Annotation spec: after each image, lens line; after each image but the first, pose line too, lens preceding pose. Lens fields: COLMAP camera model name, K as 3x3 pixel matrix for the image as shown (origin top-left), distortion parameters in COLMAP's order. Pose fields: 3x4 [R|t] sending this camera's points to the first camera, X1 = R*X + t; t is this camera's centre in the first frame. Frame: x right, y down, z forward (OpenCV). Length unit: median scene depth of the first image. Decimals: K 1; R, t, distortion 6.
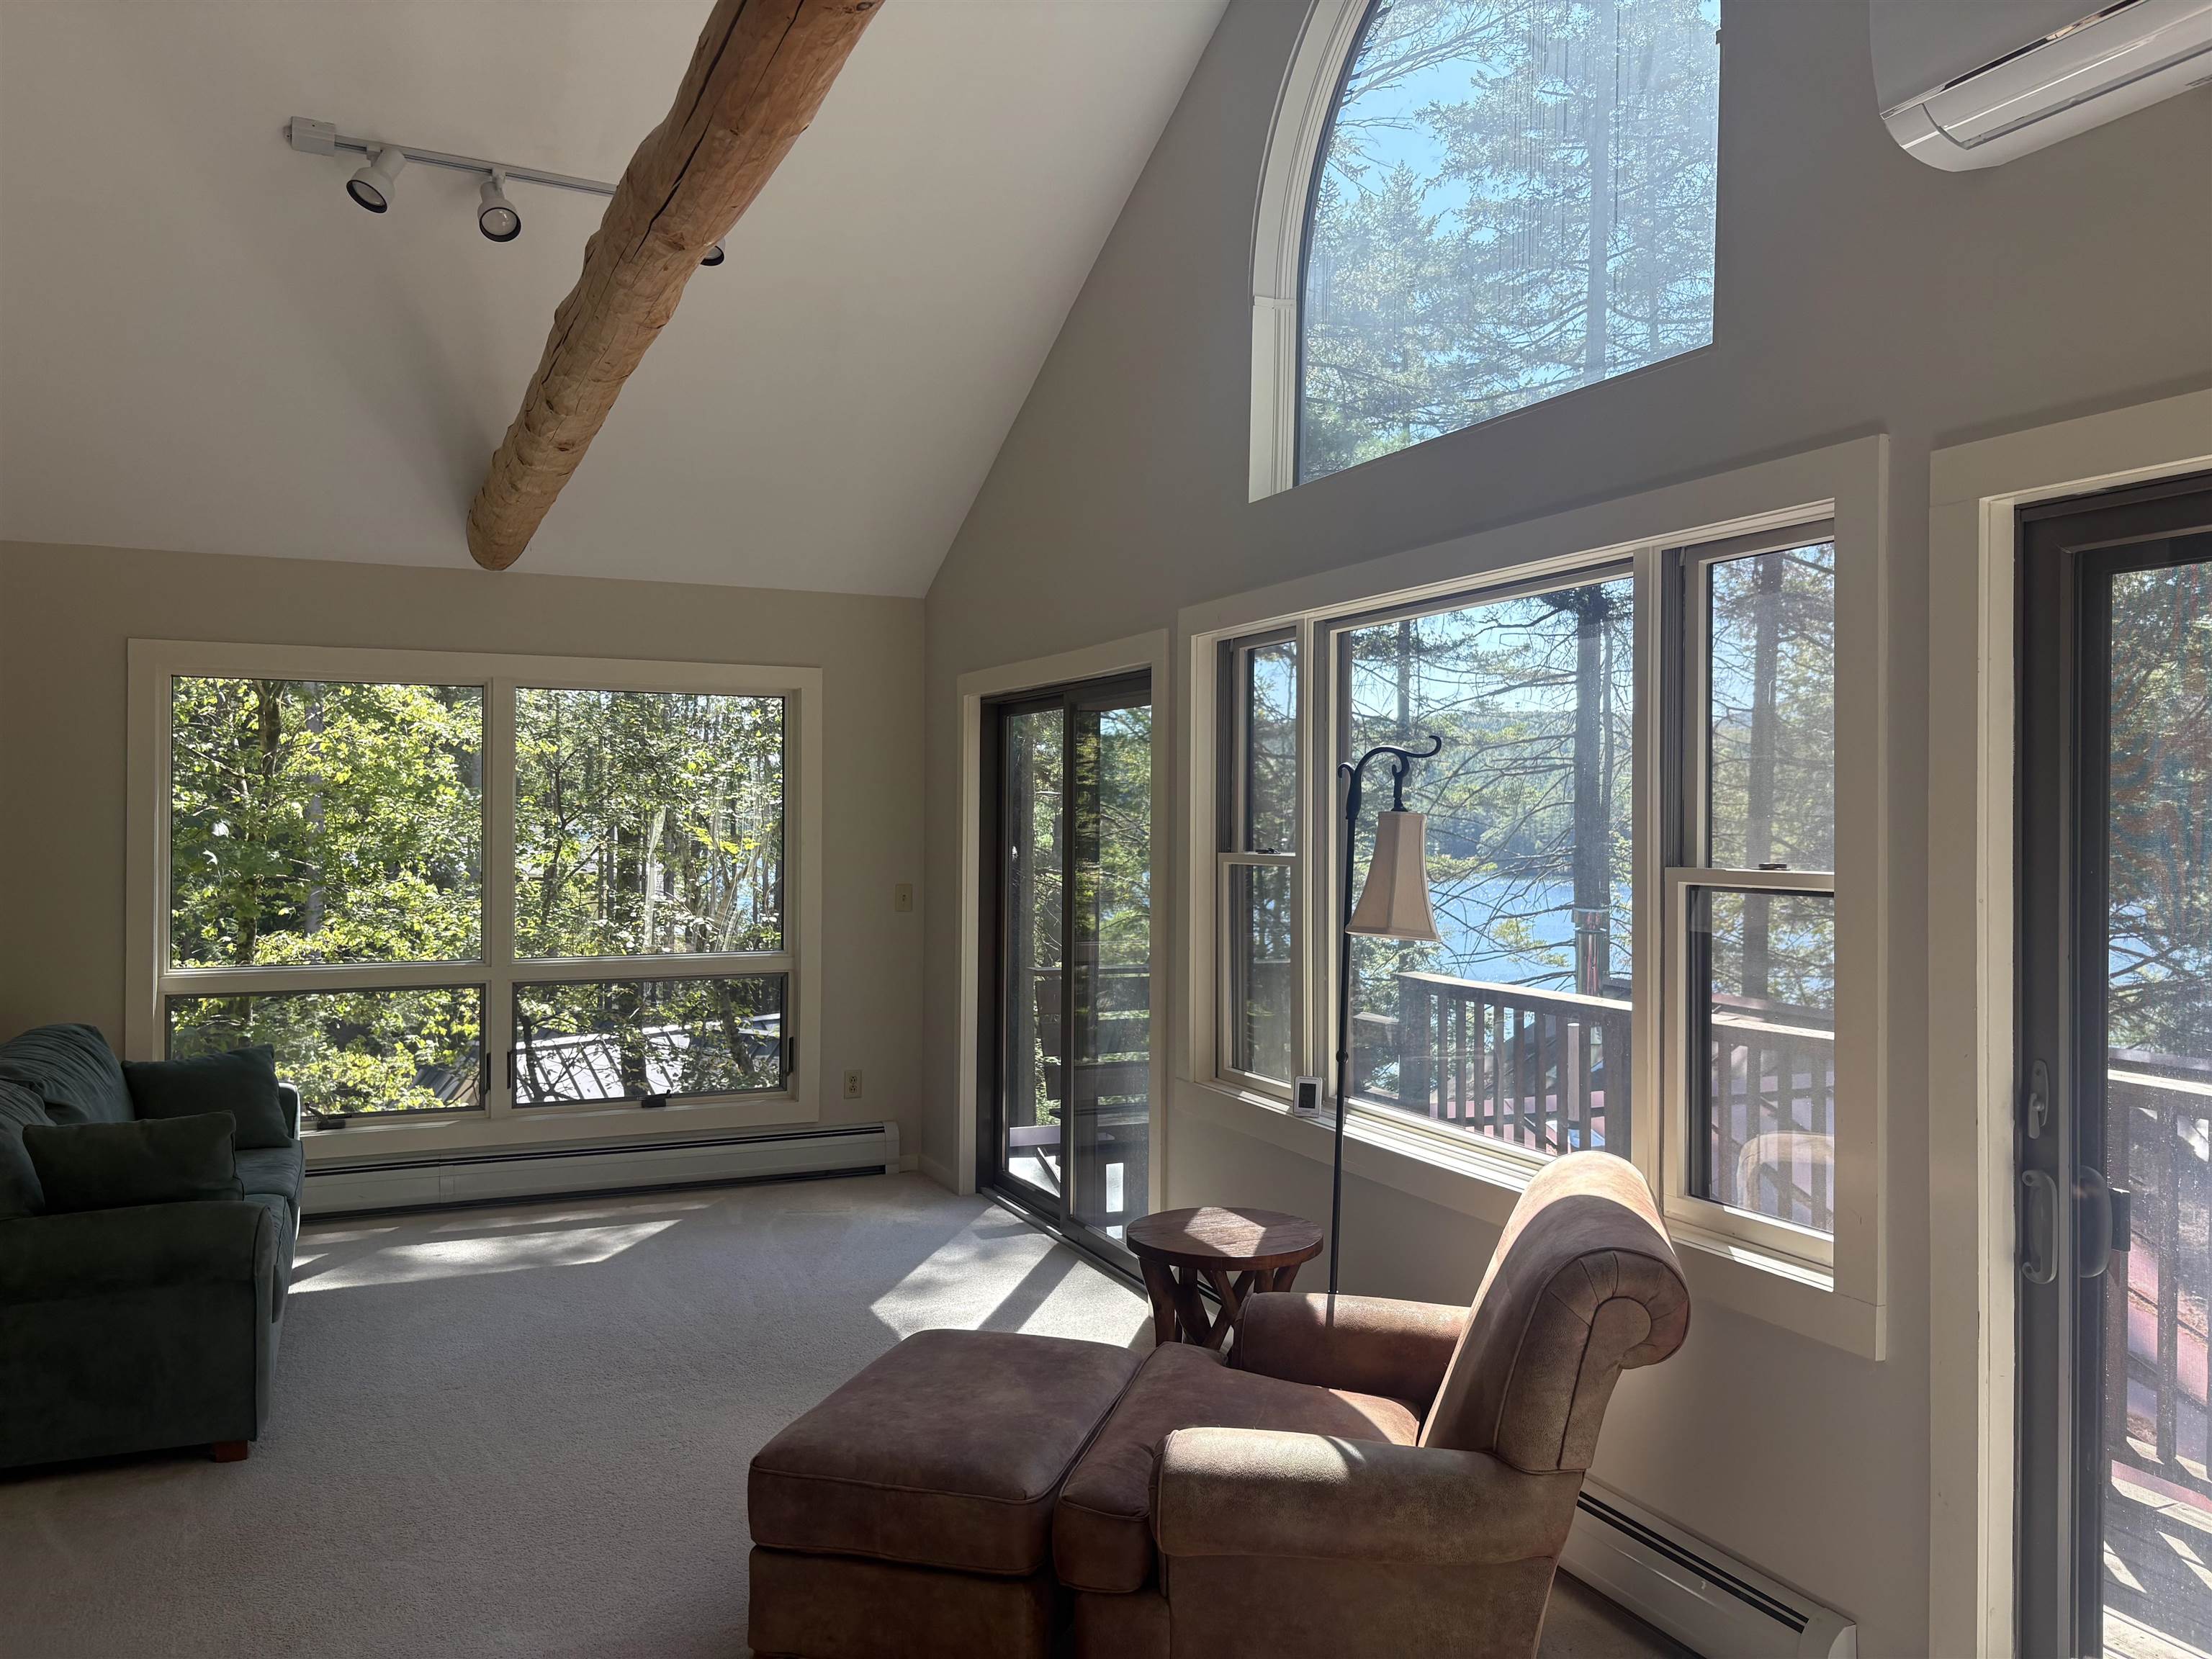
lens RADIAL K [[1668.1, 0, 1110.5], [0, 1668.1, 825.5], [0, 0, 1]] dist [0.021584, 0.001111]
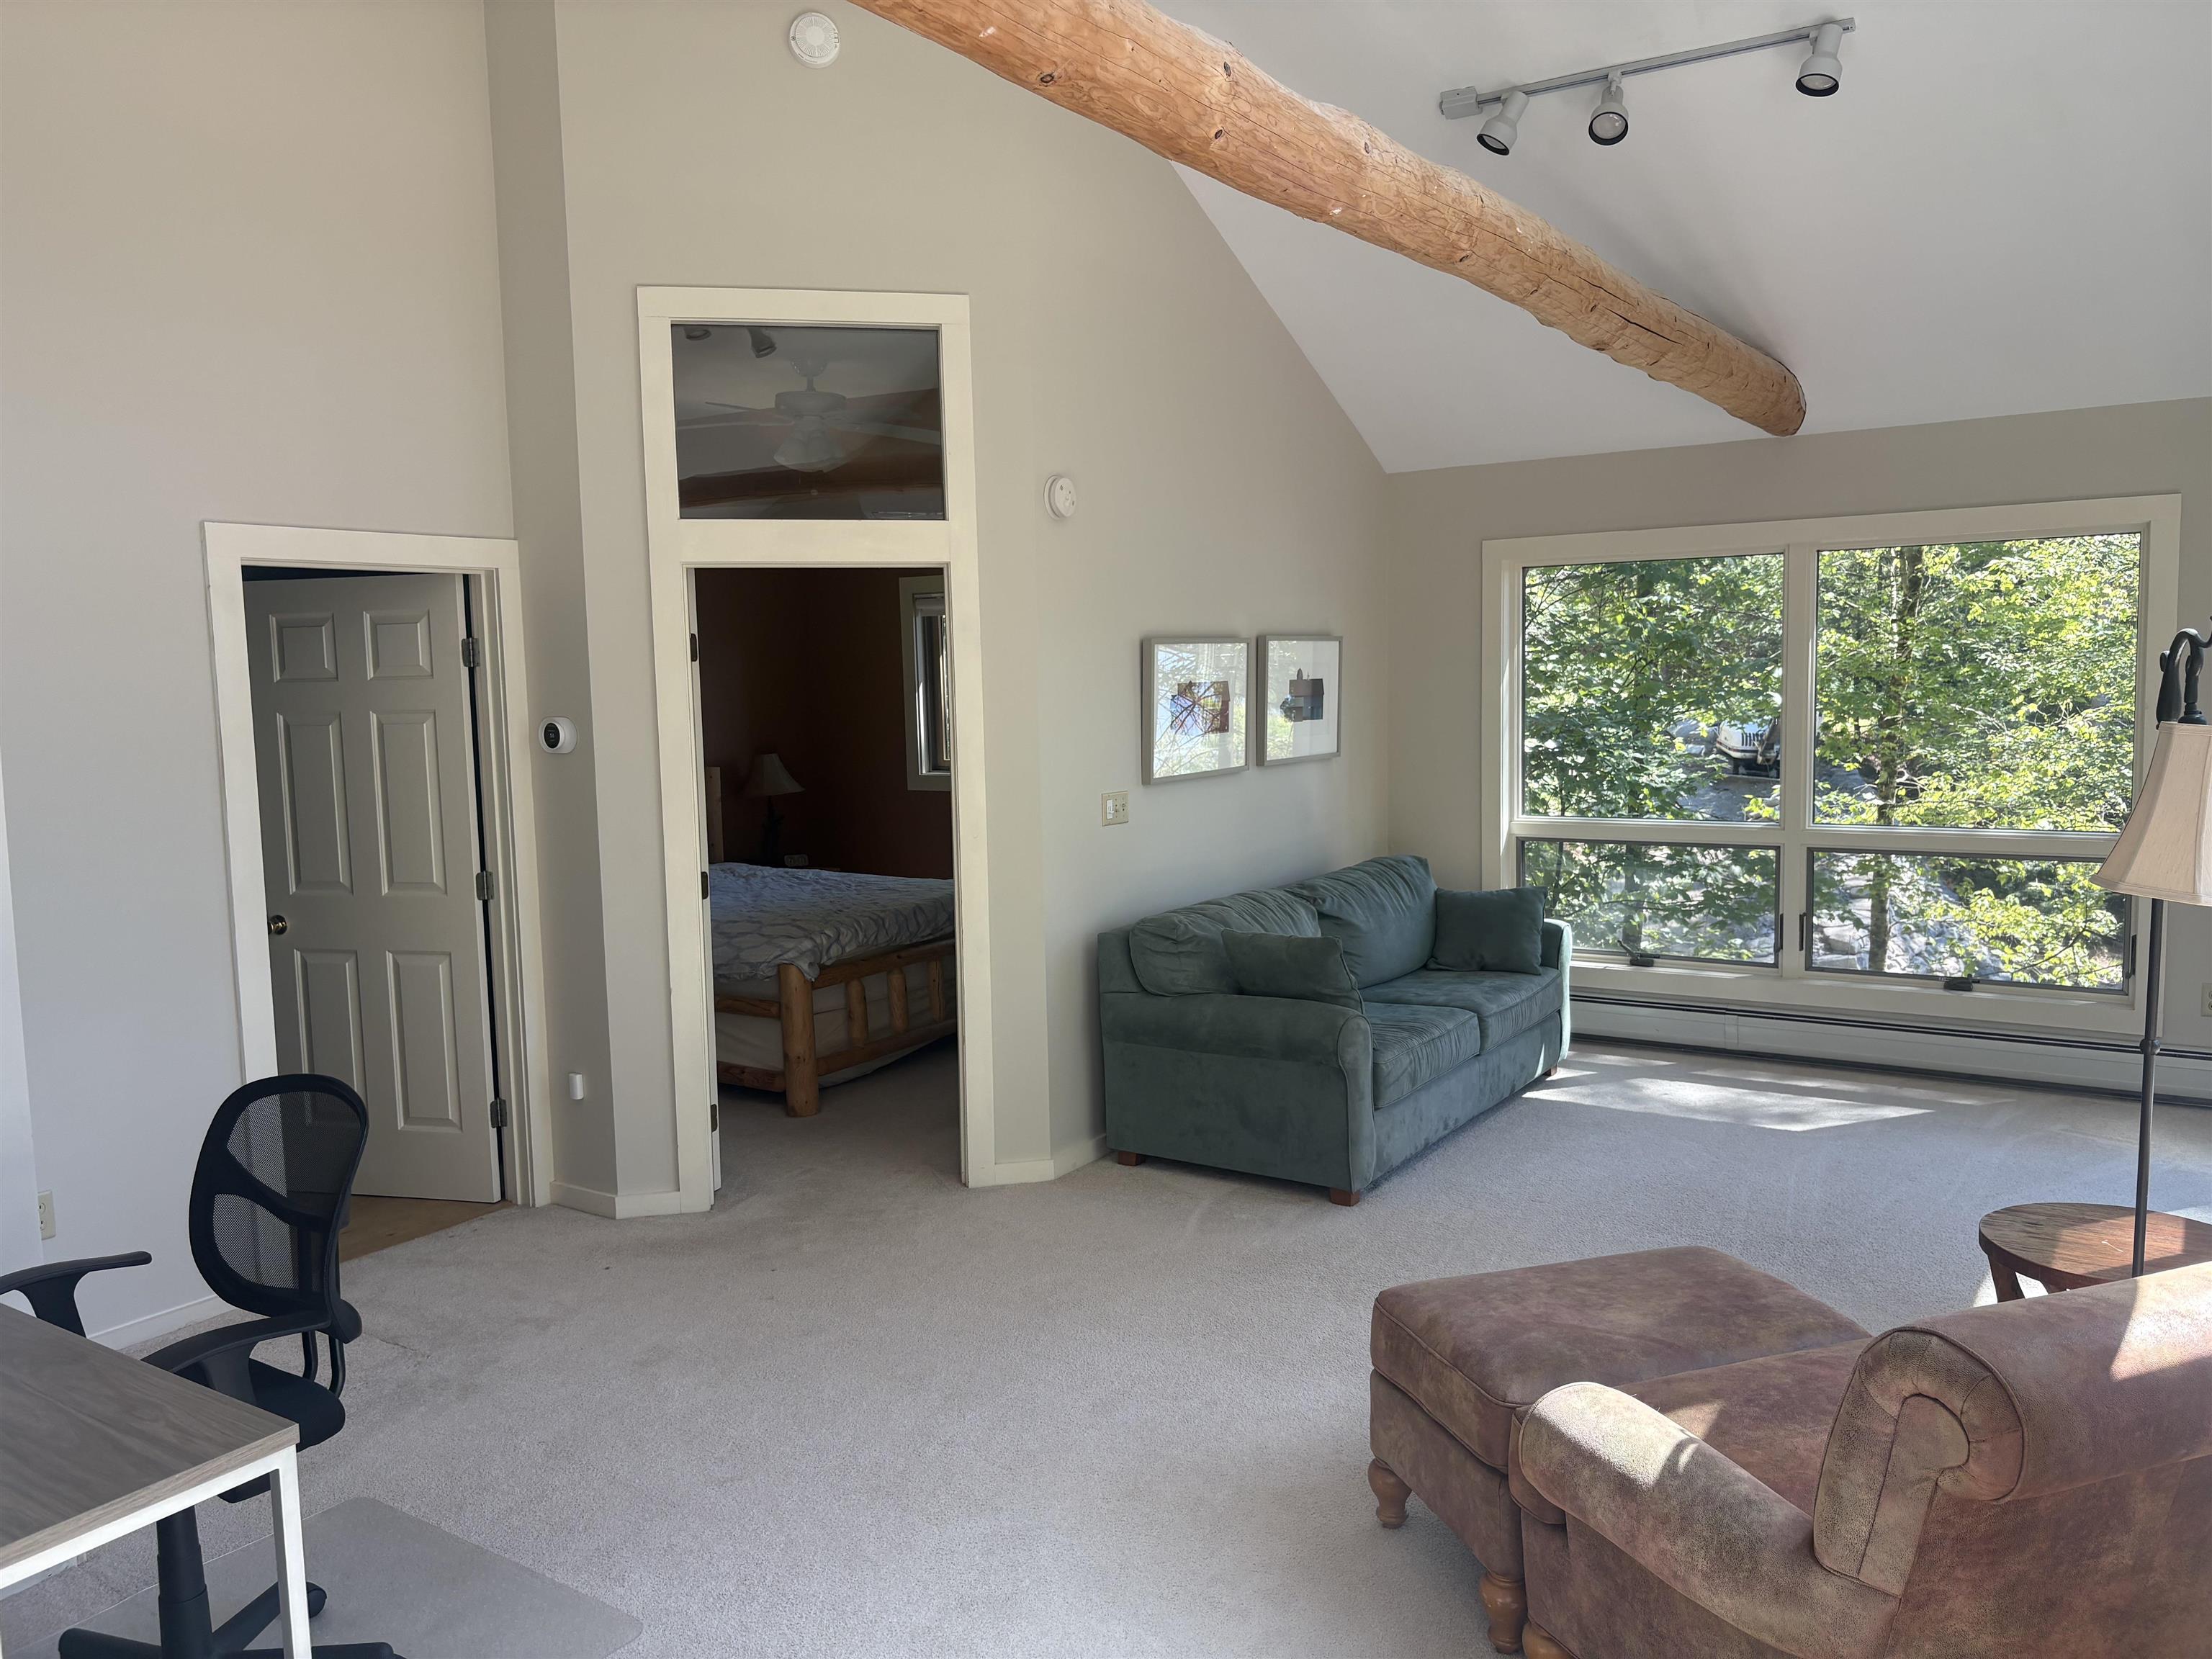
lens RADIAL K [[1668.1, 0, 1109.3], [0, 1668.1, 827.6], [0, 0, 1]] dist [0.021584, 0.001111]
pose [[0.537368, 0.065511, -0.840800, 0.385939], [0.021471, 0.995592, 0.091294, -0.027952], [0.843075, -0.067111, 0.533593, 0.157826]]
